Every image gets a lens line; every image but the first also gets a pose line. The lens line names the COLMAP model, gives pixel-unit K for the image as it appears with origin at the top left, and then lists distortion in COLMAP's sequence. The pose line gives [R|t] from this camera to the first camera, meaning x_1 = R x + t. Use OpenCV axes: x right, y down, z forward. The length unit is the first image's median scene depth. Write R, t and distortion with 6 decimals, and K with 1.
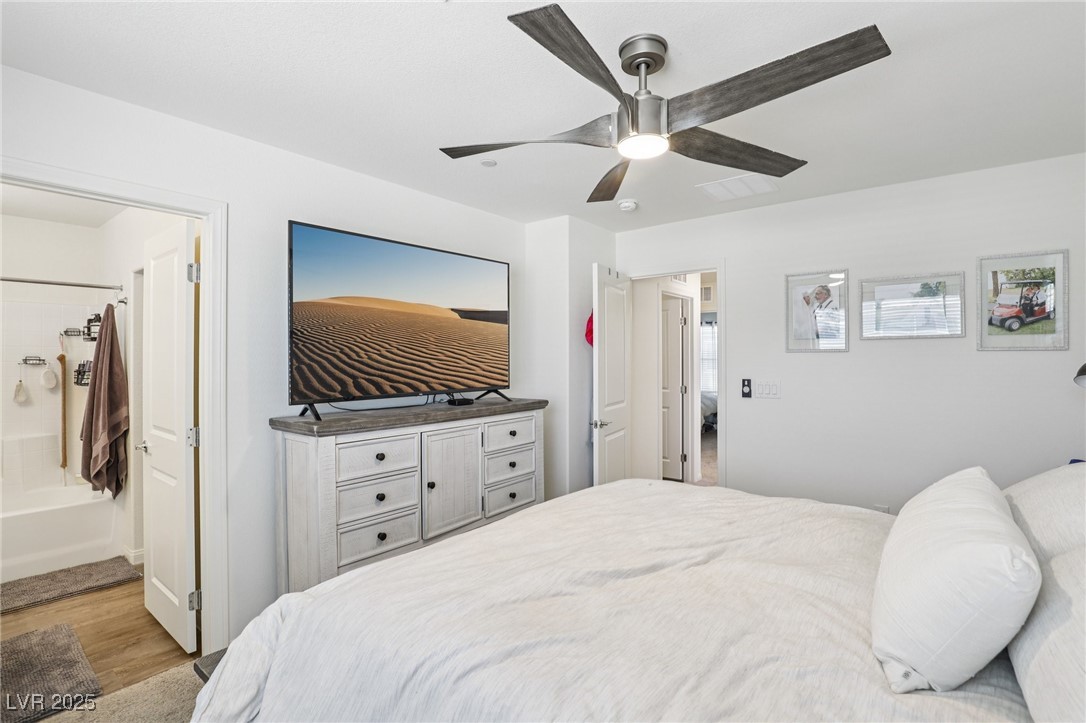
lens RADIAL K [[507.5, 0, 539.6], [0, 507.5, 356.8], [0, 0, 1]] dist [-0.025836, 0.000105]
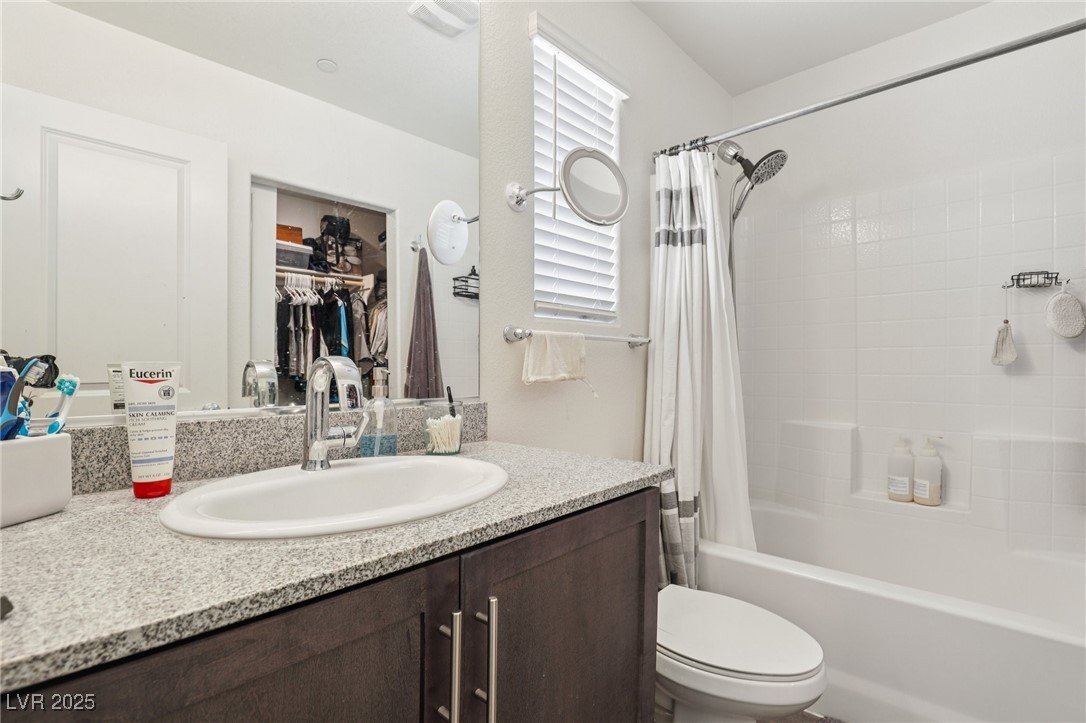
lens RADIAL K [[507.5, 0, 539.6], [0, 507.5, 356.8], [0, 0, 1]] dist [-0.025836, 0.000105]
pose [[-0.082535, -0.006149, -0.996569, -0.515638], [0.002699, 0.999976, -0.006394, 0.084755], [0.996584, -0.003217, -0.082517, 0.569689]]
